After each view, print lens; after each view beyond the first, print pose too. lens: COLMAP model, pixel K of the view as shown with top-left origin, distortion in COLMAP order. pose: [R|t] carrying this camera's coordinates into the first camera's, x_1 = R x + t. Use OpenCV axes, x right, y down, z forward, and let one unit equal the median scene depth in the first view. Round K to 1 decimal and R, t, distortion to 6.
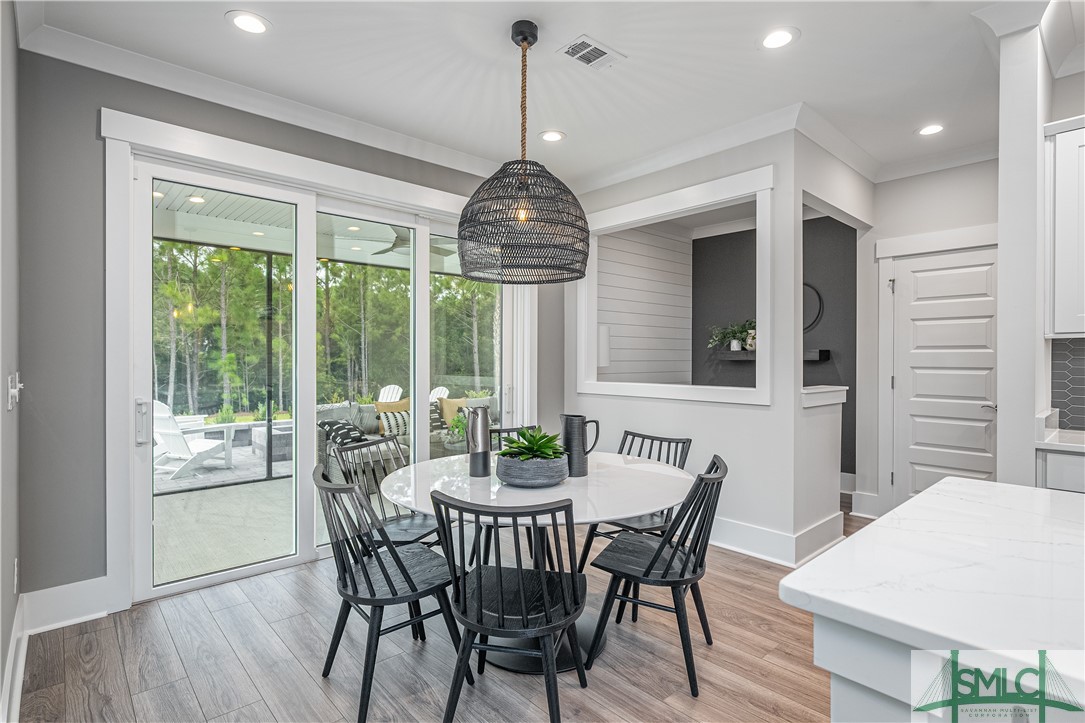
lens RADIAL K [[543.6, 0, 542.5], [0, 543.6, 361.5], [0, 0, 1]] dist [-0.005102, 0.000678]
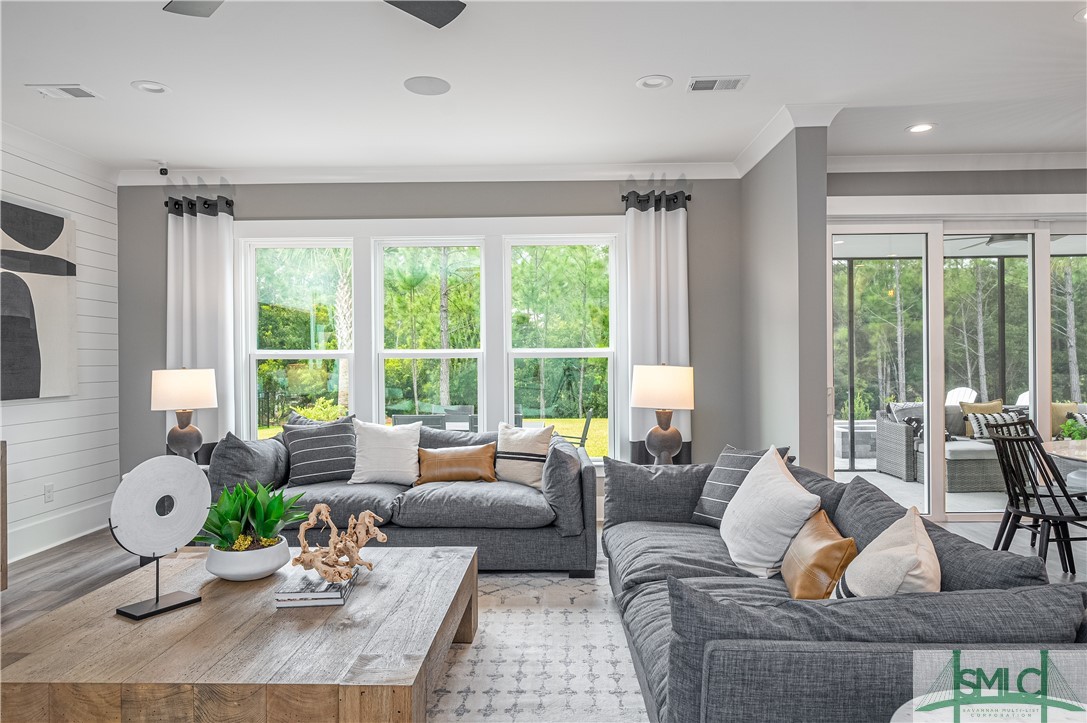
lens RADIAL K [[702.0, 0, 543.5], [0, 702.0, 361.5], [0, 0, 1]] dist [0.003073, 0.000250]
pose [[0.726693, -0.006615, -0.686931, 0.006552], [0.006312, 0.999976, -0.002952, 0.002130], [0.686934, -0.002190, 0.726717, -0.398937]]
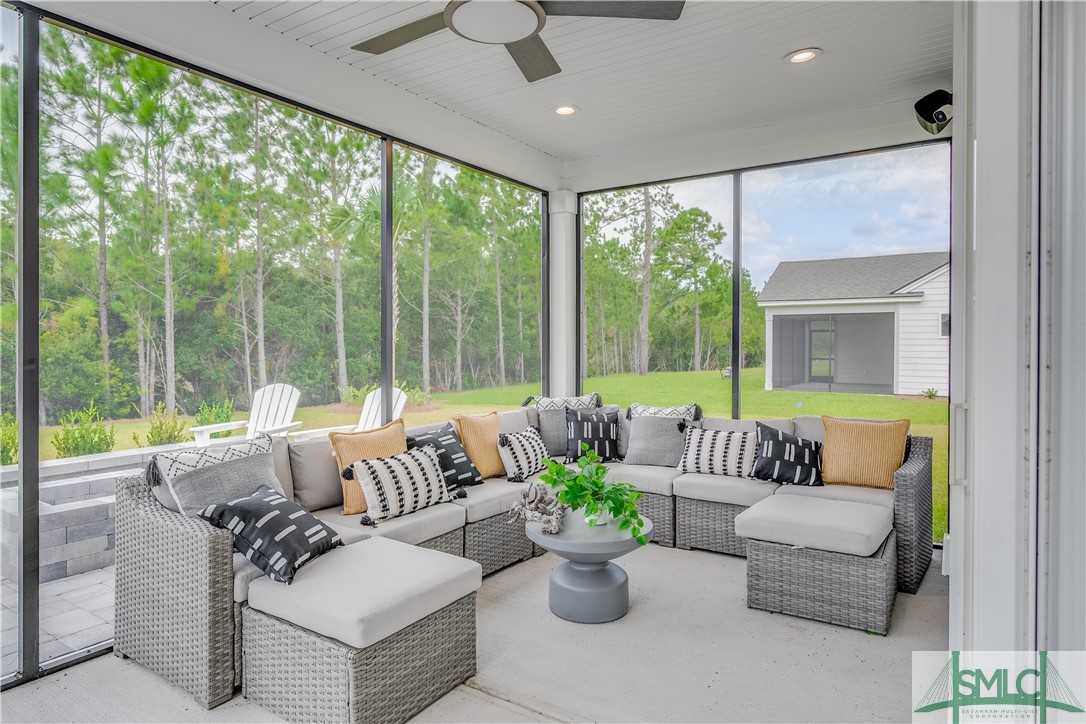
lens RADIAL K [[633.0, 0, 547.5], [0, 633.0, 348.8], [0, 0, 1]] dist [0.004792, 0.002082]
pose [[0.967423, -0.001426, 0.253161, -0.275517], [0.000413, 0.999992, 0.004055, 0.009347], [-0.253164, -0.003818, 0.967416, 0.508139]]
